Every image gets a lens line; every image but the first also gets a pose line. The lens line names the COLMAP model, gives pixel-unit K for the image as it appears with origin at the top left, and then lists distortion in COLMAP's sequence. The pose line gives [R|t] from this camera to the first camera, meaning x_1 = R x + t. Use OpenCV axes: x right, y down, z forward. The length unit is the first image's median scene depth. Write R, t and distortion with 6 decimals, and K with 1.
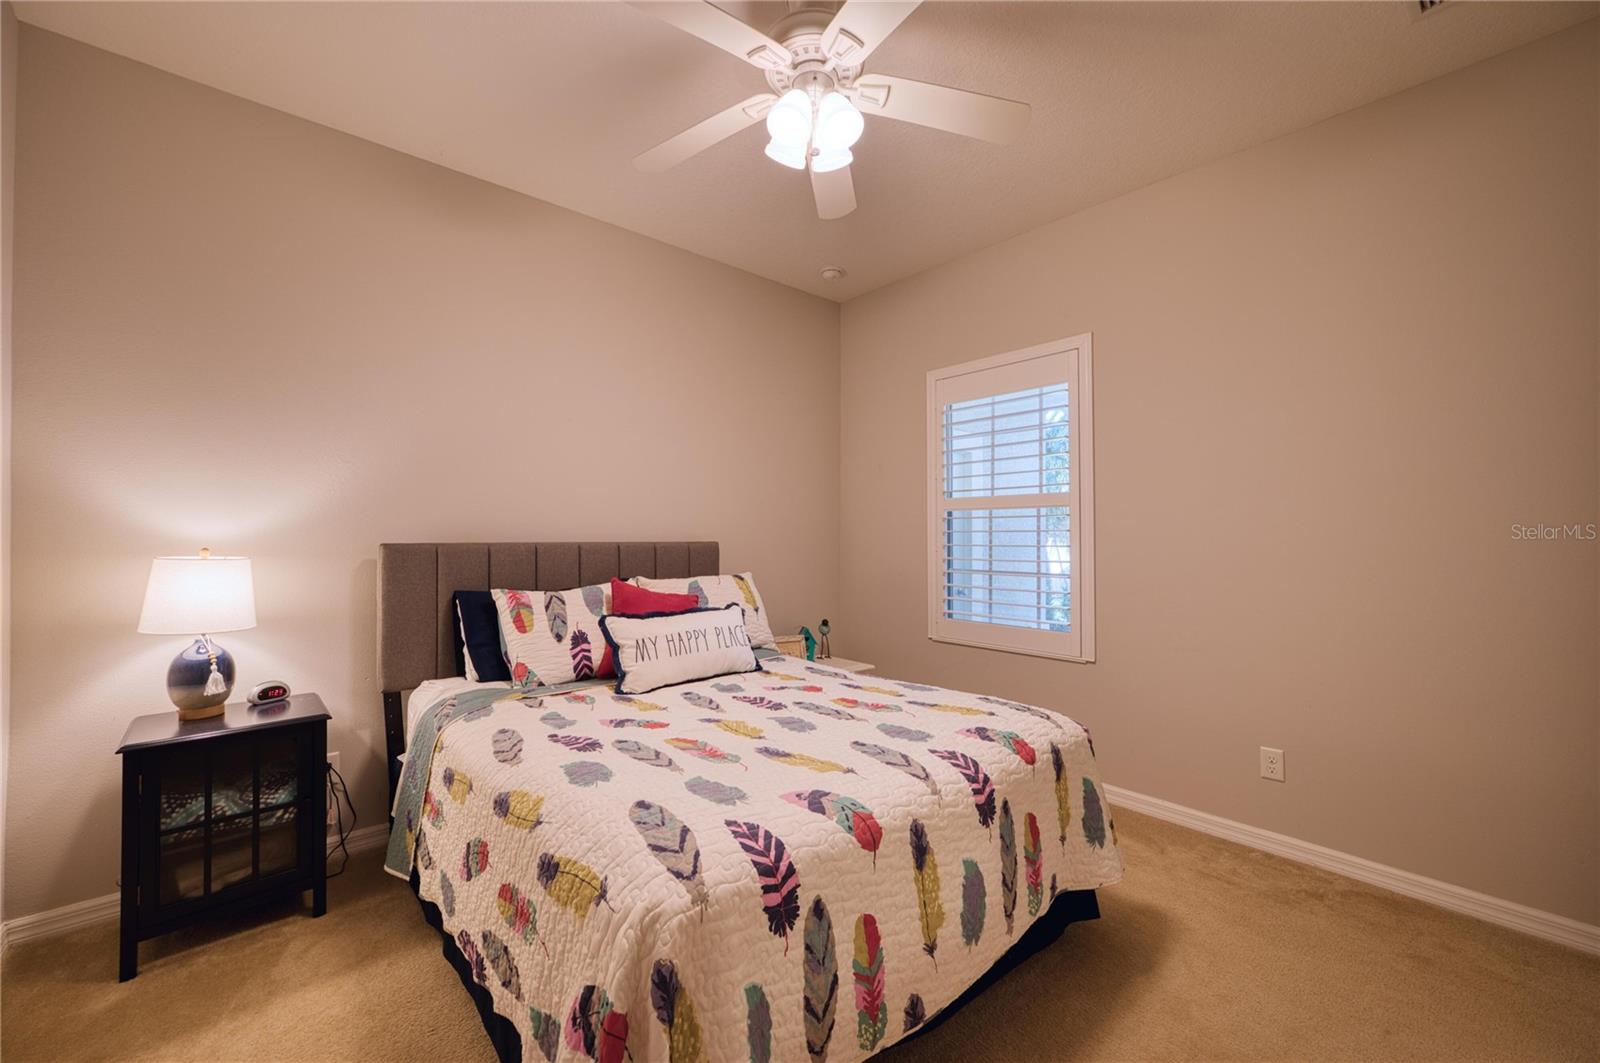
lens RADIAL K [[633.0, 0, 800.0], [0, 633.0, 531.5], [0, 0, 1]] dist [-0.000606, 0.000355]
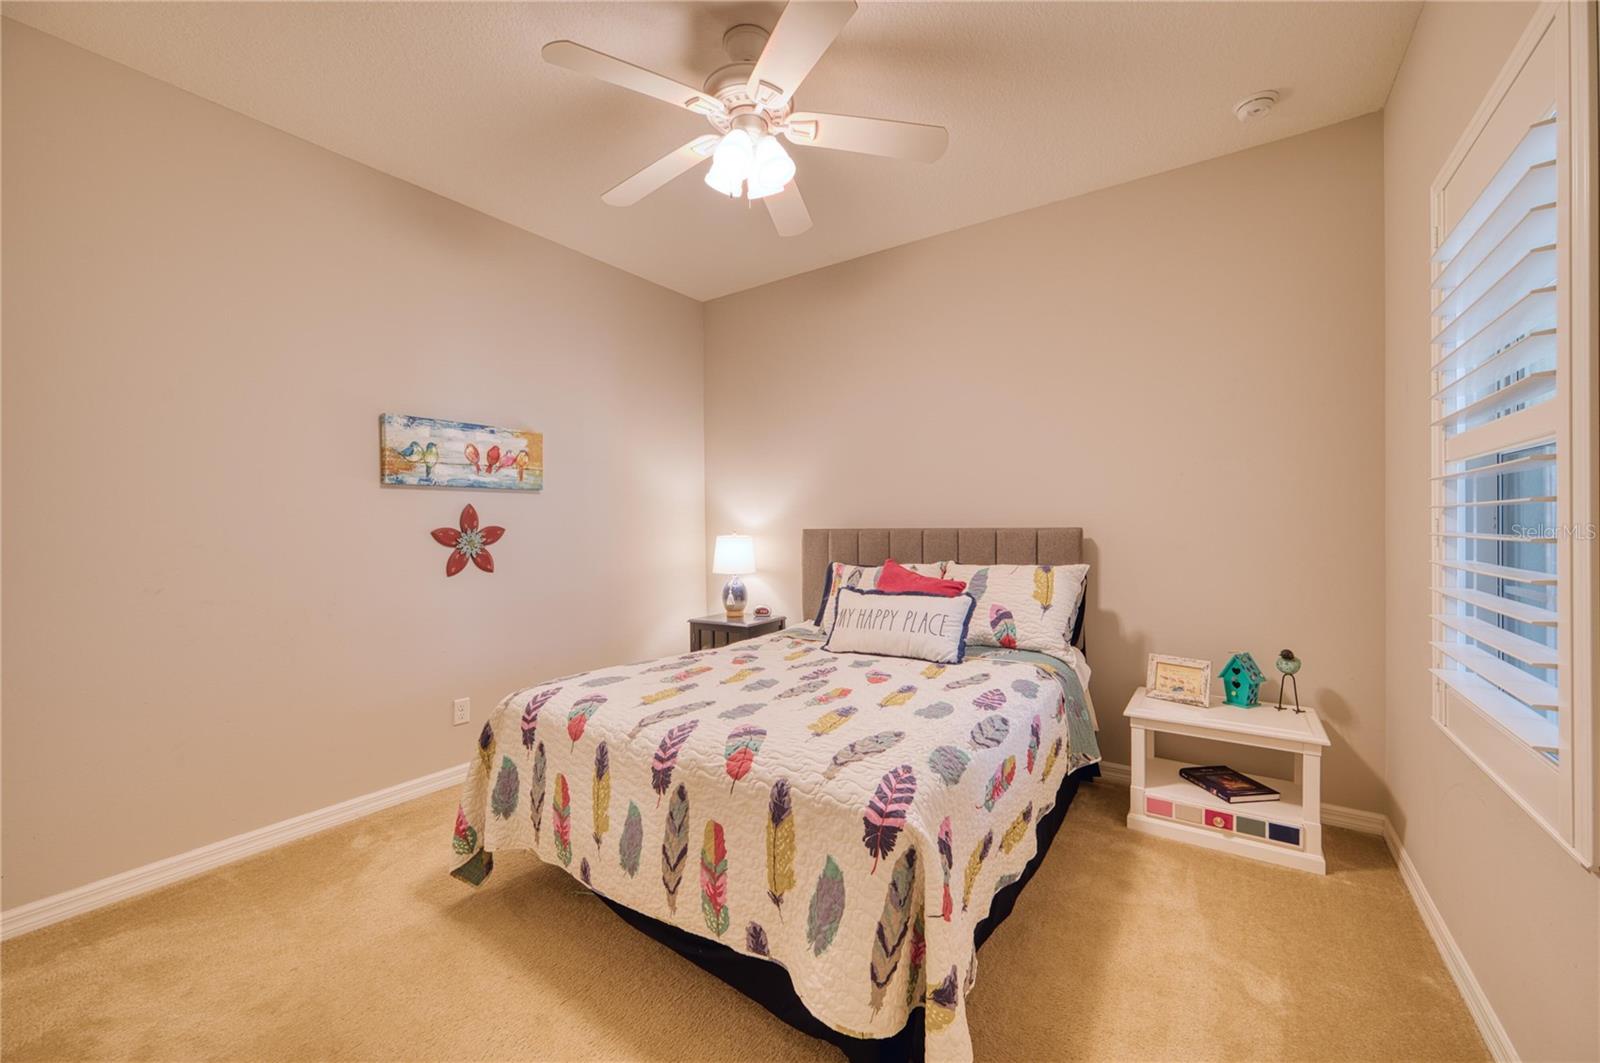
lens RADIAL K [[633.0, 0, 800.0], [0, 633.0, 531.5], [0, 0, 1]] dist [-0.000606, 0.000355]
pose [[0.245412, 0.009662, -0.969371, 1.137965], [0.016768, 0.999758, 0.014210, 0.005110], [0.969274, -0.019741, 0.245191, 0.792225]]
